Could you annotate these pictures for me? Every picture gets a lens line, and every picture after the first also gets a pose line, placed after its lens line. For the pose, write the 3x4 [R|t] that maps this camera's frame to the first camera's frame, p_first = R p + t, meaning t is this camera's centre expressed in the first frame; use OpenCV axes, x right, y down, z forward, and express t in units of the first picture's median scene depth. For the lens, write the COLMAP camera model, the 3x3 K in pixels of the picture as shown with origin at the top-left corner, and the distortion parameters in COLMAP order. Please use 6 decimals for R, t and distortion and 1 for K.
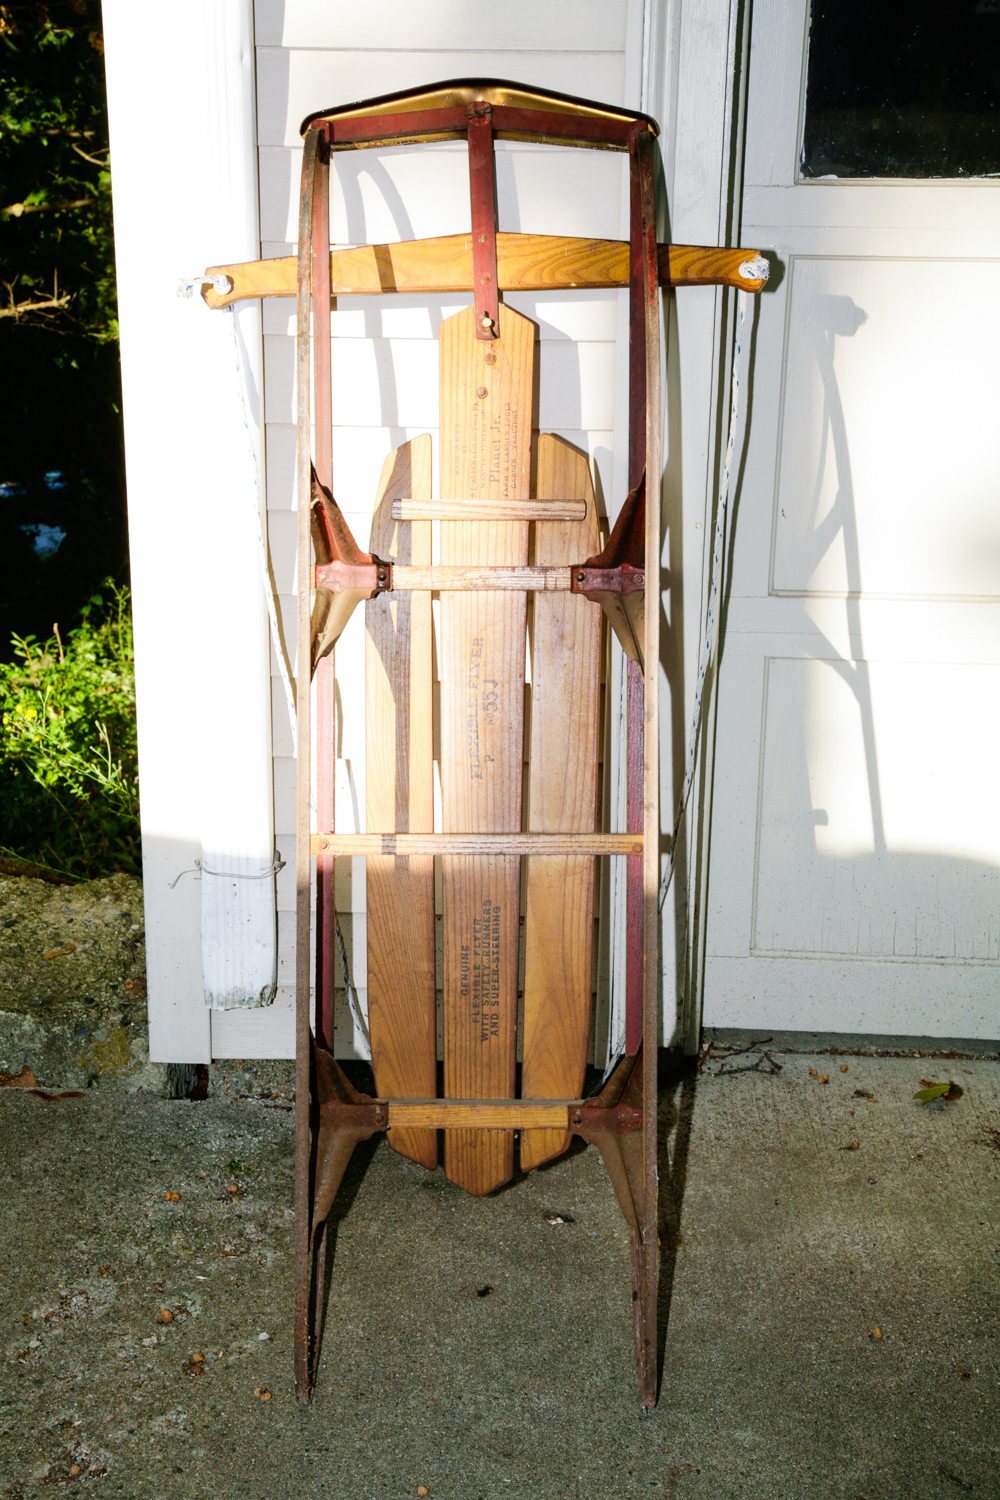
lens RADIAL K [[2296.5, 0, 496.0], [0, 2296.5, 756.8], [0, 0, 1]] dist [0.174729, 0.000000]
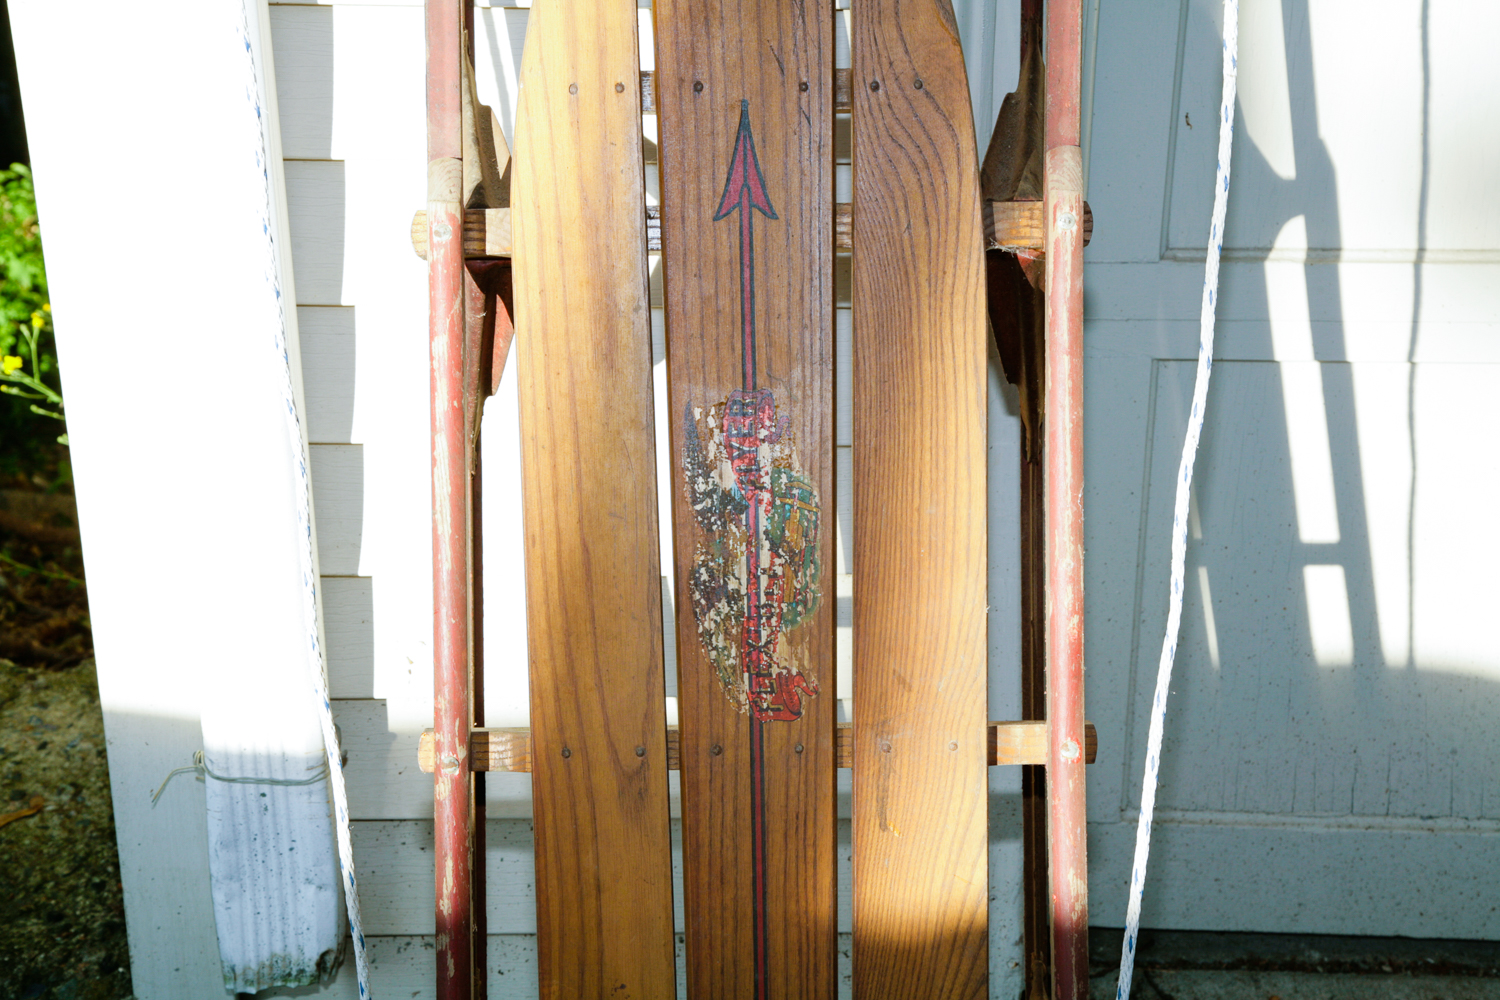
lens RADIAL K [[2534.6, 0, 756.5], [0, 2534.6, 494.6], [0, 0, 1]] dist [0.225996, 0.000000]
pose [[0.999716, -0.018599, 0.014891, 0.003171], [0.016652, 0.992435, 0.121636, -0.095613], [-0.017041, -0.121354, 0.992463, 0.356183]]
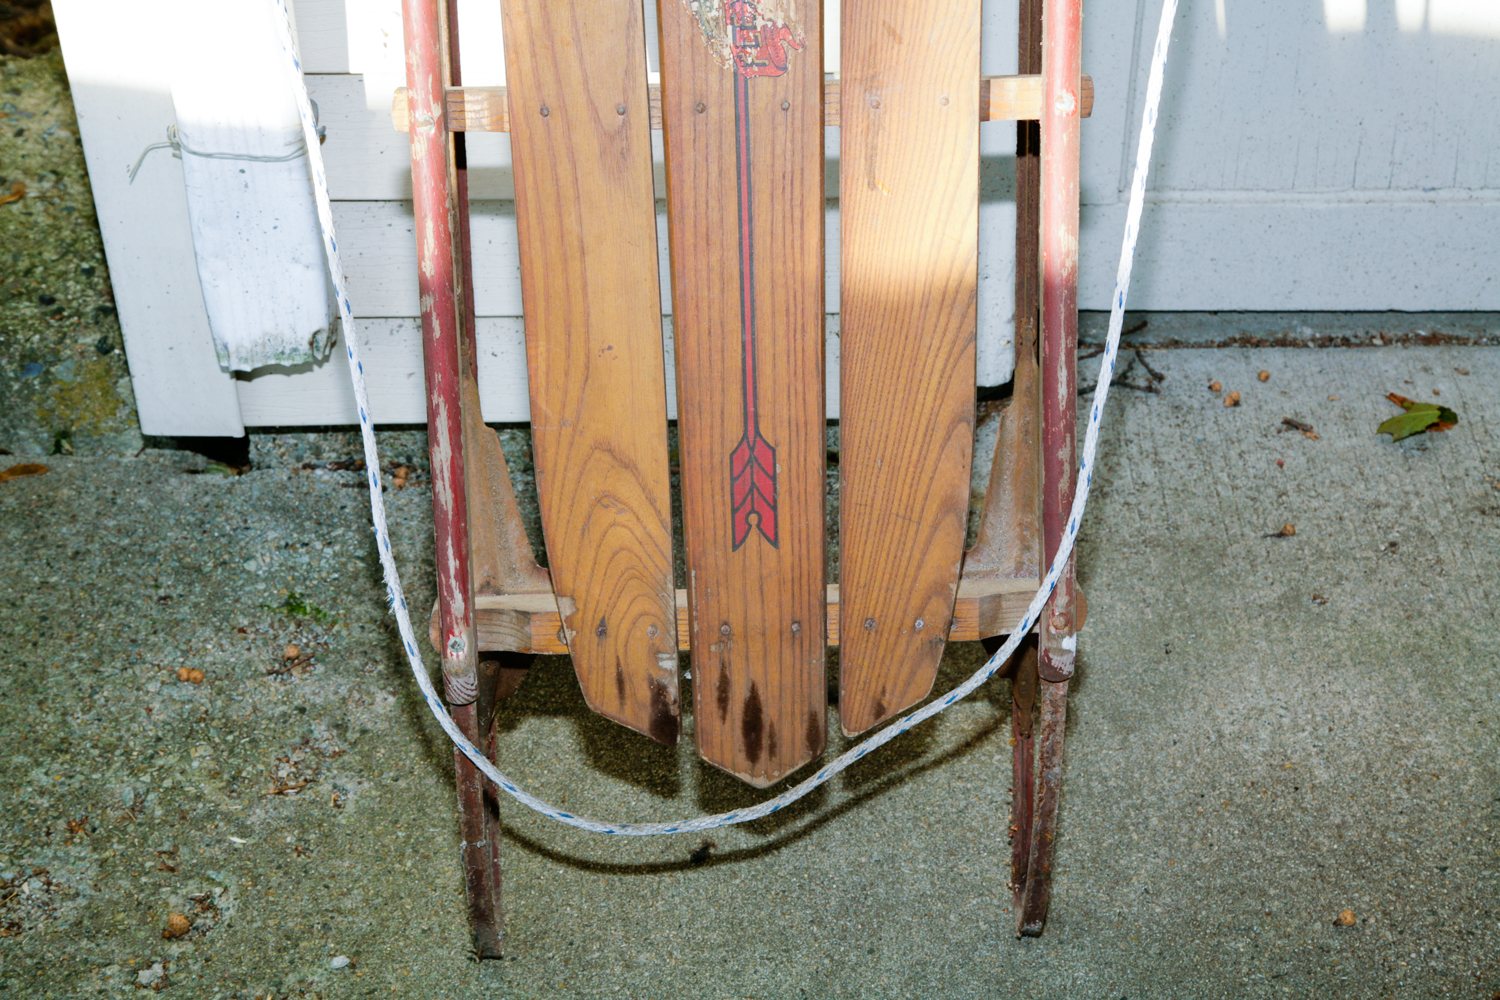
lens RADIAL K [[2534.6, 0, 754.4], [0, 2534.6, 502.5], [0, 0, 1]] dist [0.225996, 0.000000]
pose [[0.999509, -0.030526, 0.007090, 0.006437], [0.026339, 0.940866, 0.337754, -0.077951], [-0.016981, -0.337401, 0.941208, 0.364049]]
